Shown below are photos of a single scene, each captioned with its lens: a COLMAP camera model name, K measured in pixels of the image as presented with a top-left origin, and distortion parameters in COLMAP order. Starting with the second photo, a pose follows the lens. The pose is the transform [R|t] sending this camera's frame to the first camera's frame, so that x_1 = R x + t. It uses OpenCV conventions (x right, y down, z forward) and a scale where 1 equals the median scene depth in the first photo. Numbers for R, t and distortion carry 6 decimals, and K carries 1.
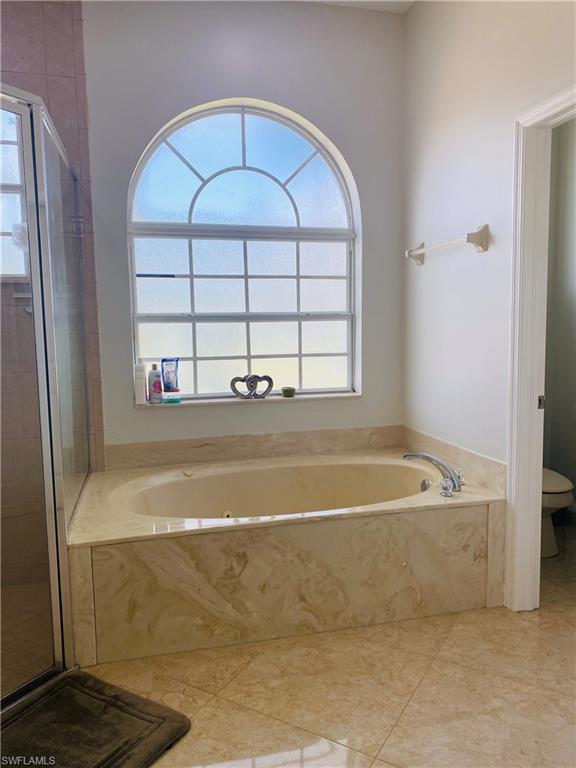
lens RADIAL K [[600.4, 0, 277.5], [0, 600.4, 383.8], [0, 0, 1]] dist [0.070673, -0.085150]
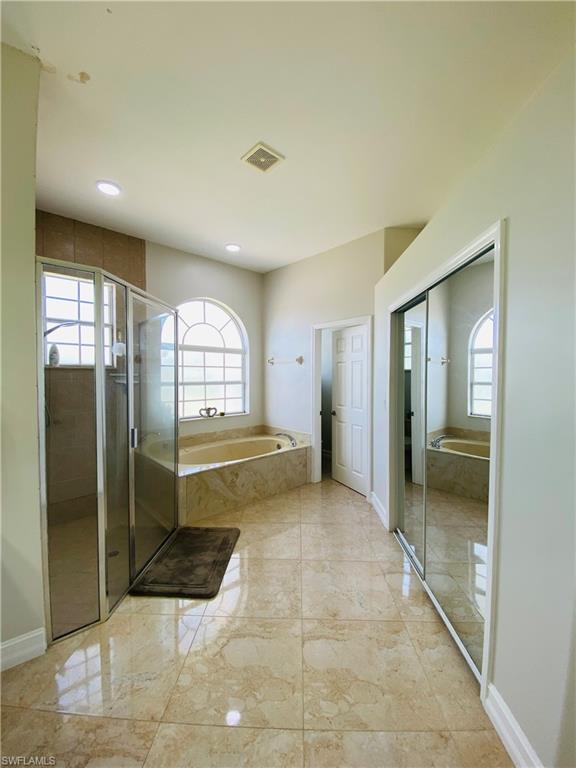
lens RADIAL K [[318.3, 0, 289.6], [0, 318.3, 381.8], [0, 0, 1]] dist [0.053570, -0.045663]
pose [[0.874624, 0.006725, 0.484756, -0.482411], [0.032909, 0.996774, -0.073204, -0.015672], [-0.483684, 0.079979, 0.871581, -0.357713]]
